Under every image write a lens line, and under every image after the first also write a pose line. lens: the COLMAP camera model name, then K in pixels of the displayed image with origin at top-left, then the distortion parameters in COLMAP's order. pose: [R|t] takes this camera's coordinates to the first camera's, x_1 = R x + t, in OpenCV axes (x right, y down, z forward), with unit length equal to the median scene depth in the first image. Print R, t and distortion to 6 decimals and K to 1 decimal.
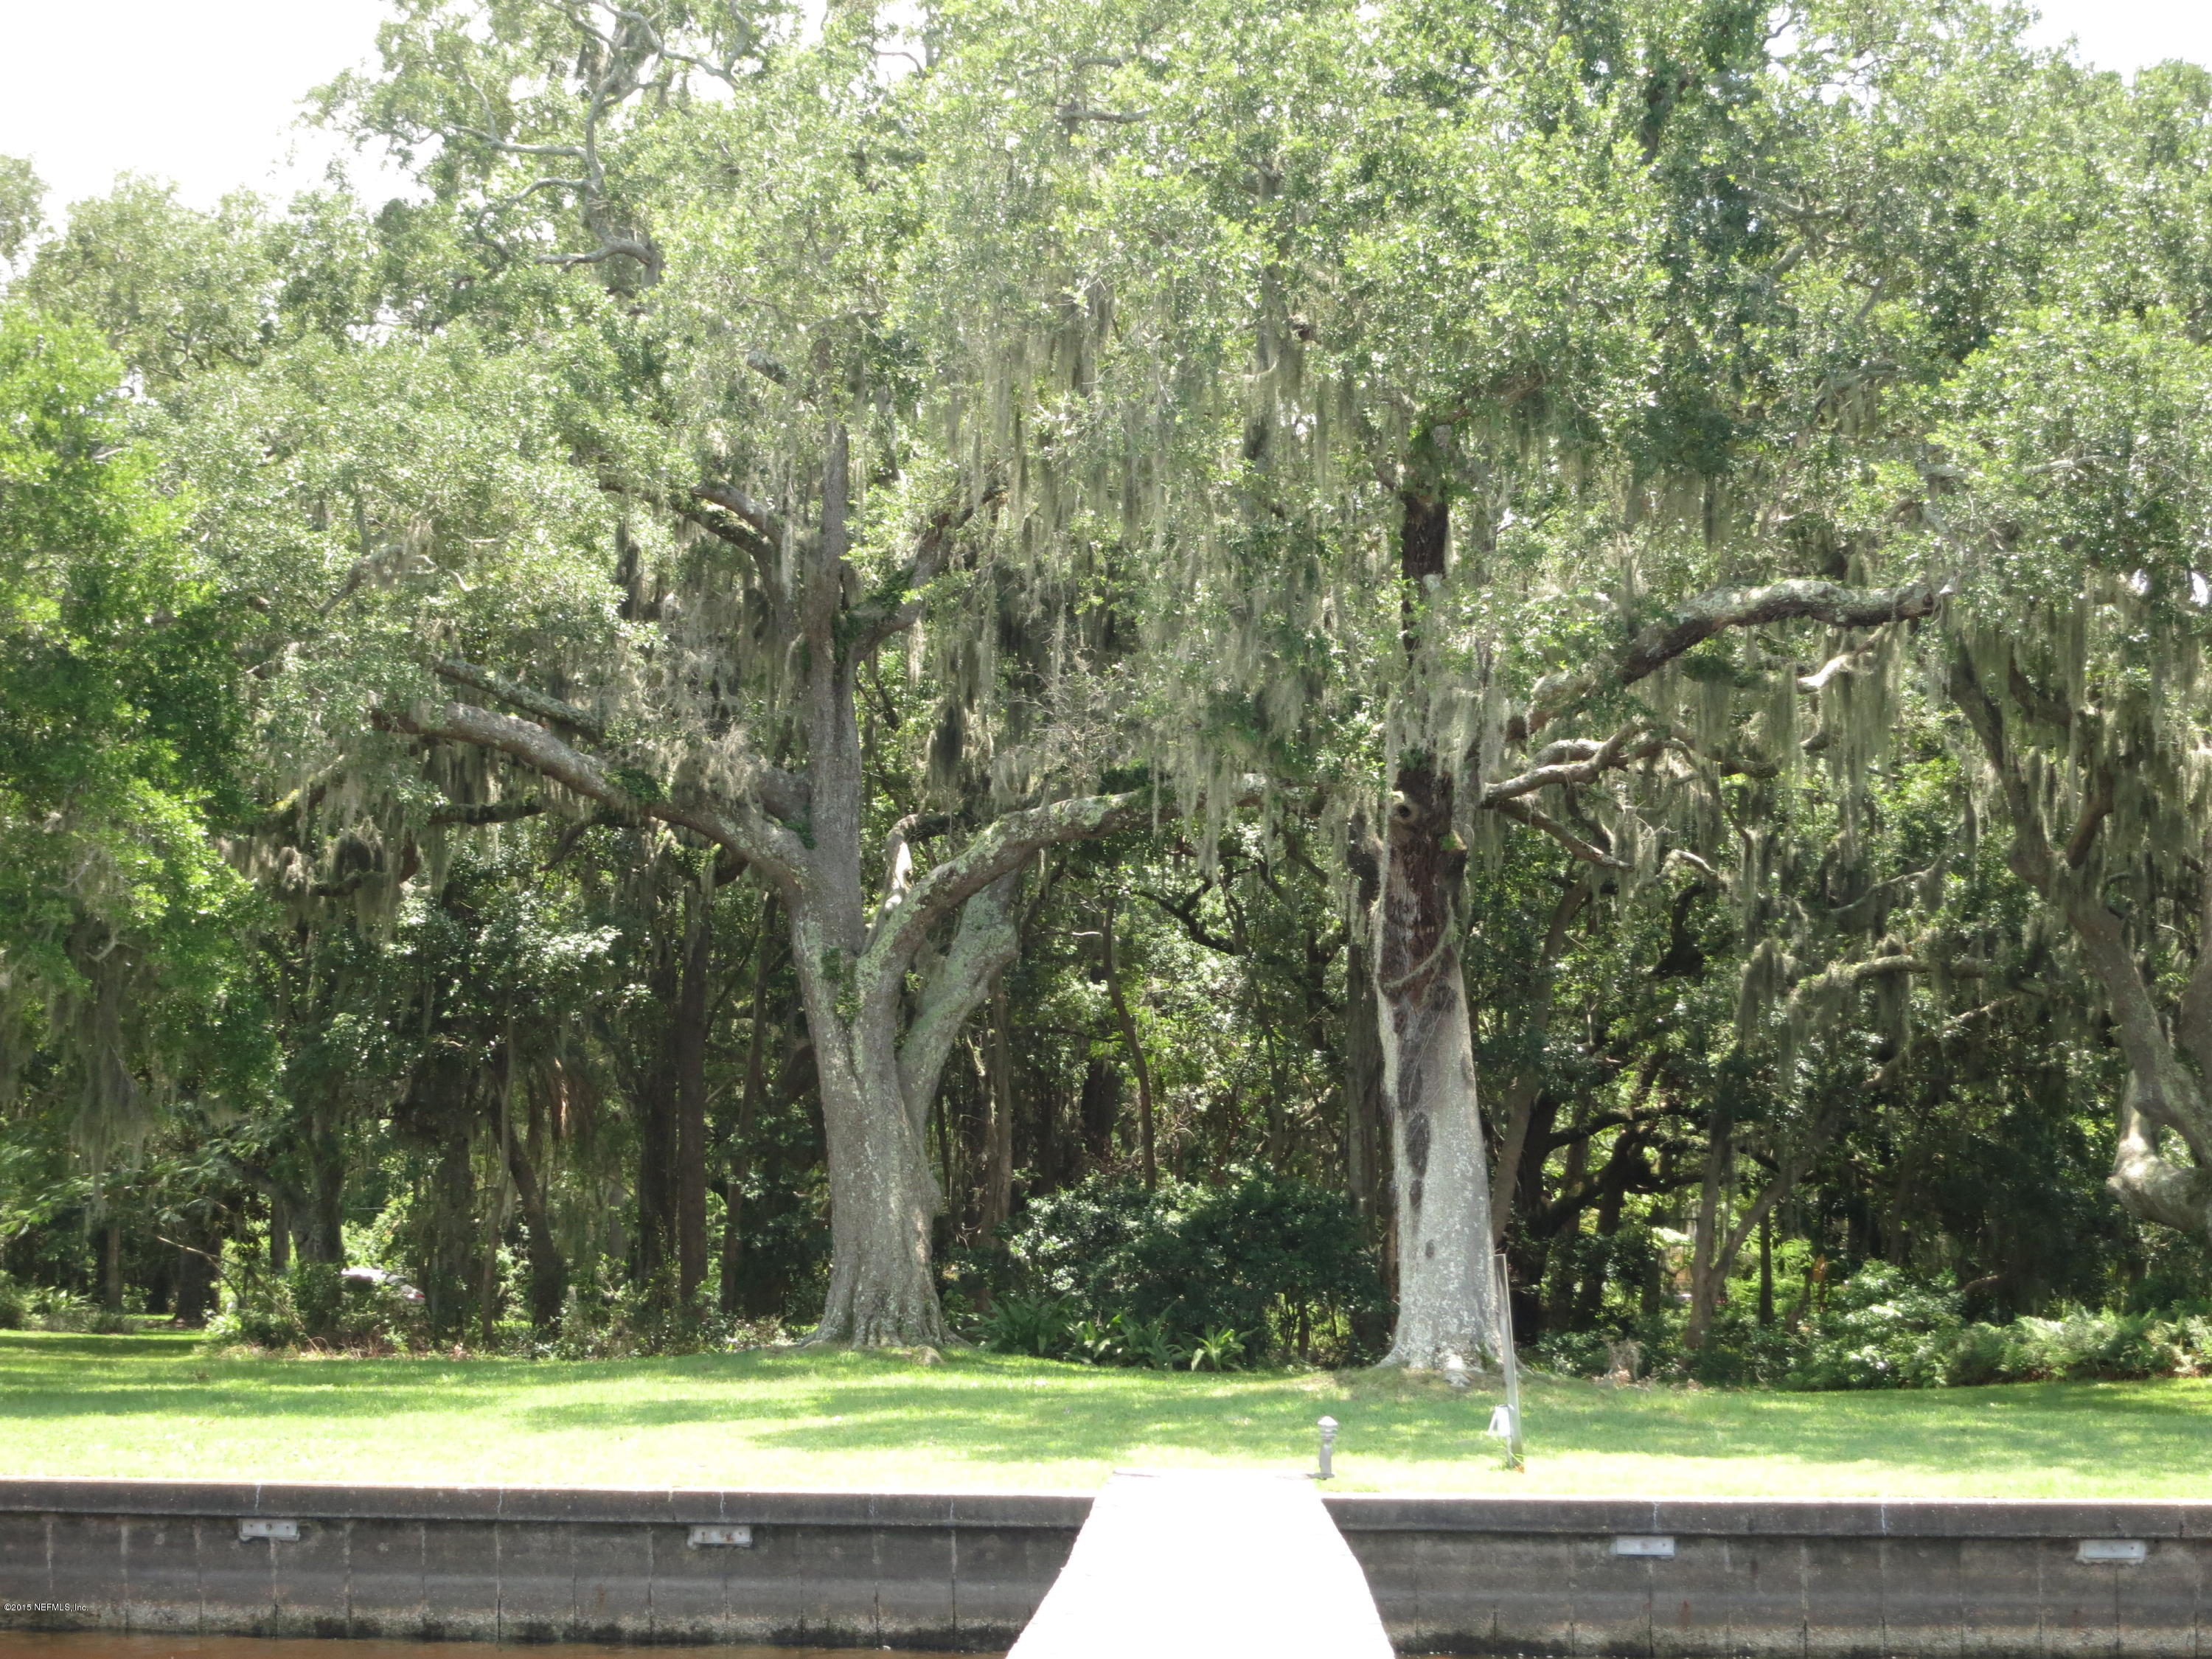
lens RADIAL K [[5133.2, 0, 1106.0], [0, 5133.2, 829.5], [0, 0, 1]] dist [-0.099446, -0.101115]
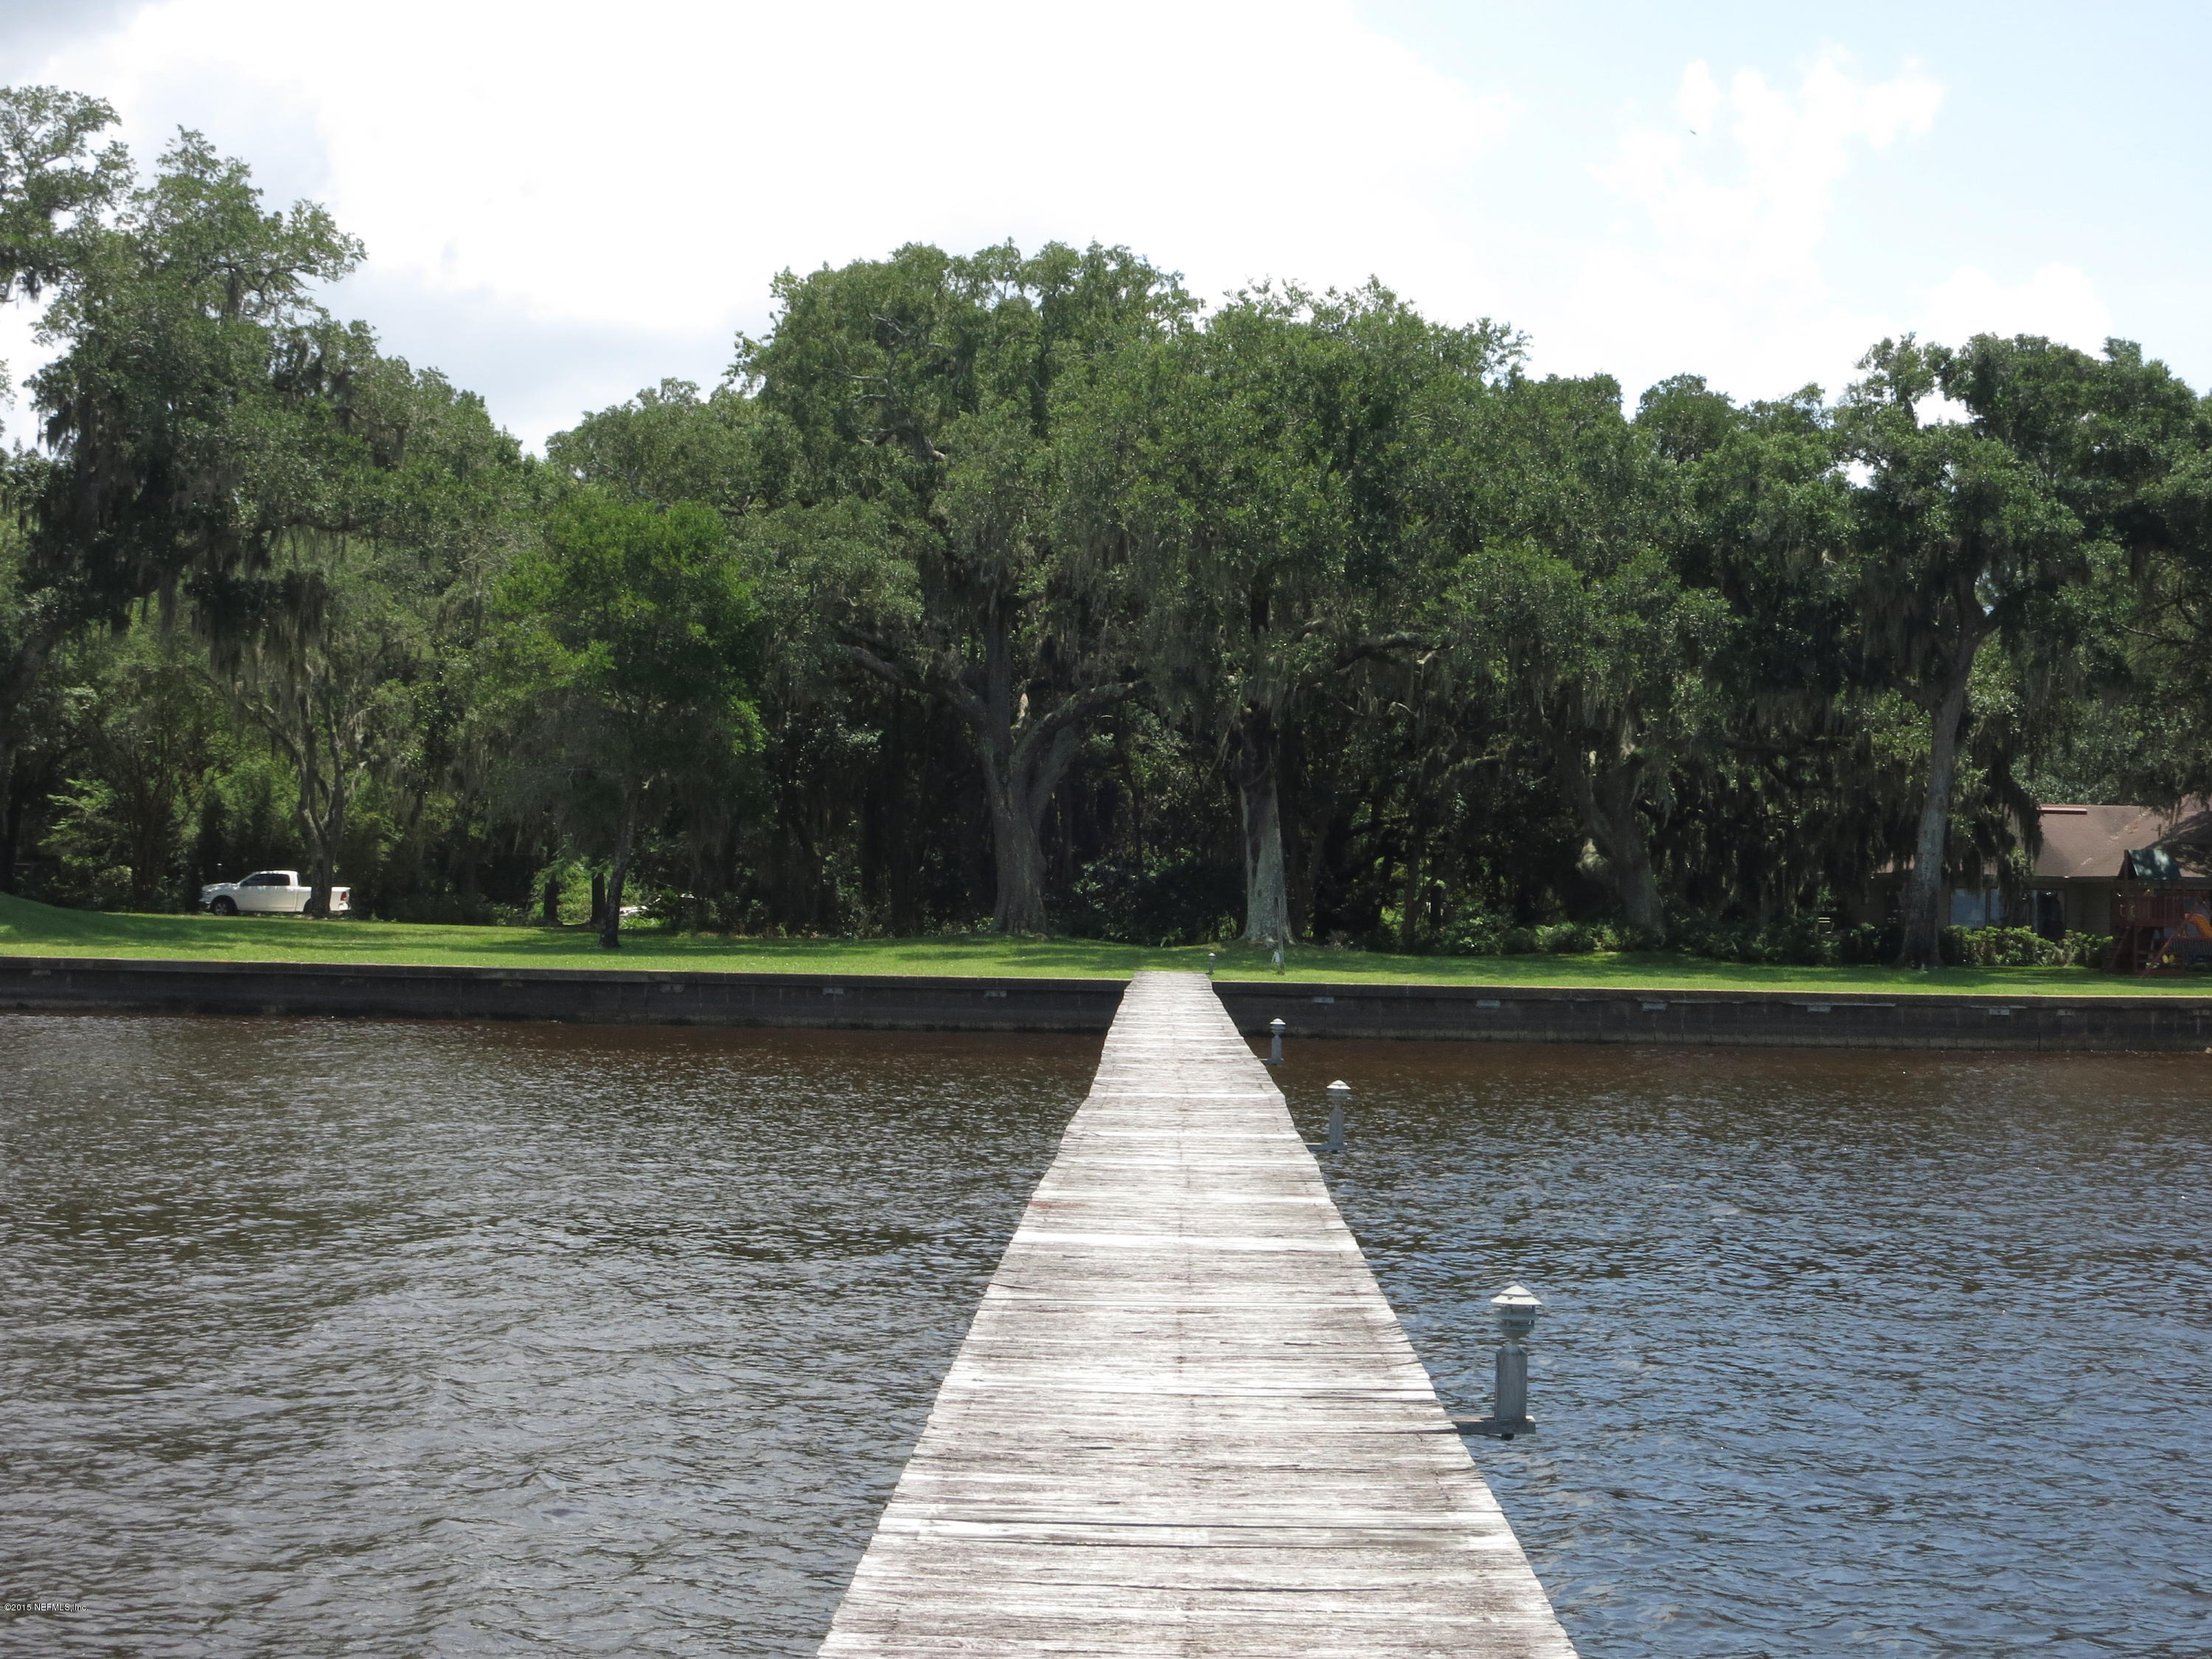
lens RADIAL K [[4273.4, 0, 1107.2], [0, 4273.4, 826.7], [0, 0, 1]] dist [-0.024819, 0.031107]
pose [[0.999943, 0.008861, 0.005987, -0.020787], [-0.009259, 0.997496, 0.070112, -0.084647], [-0.005351, -0.070164, 0.997521, -0.950401]]
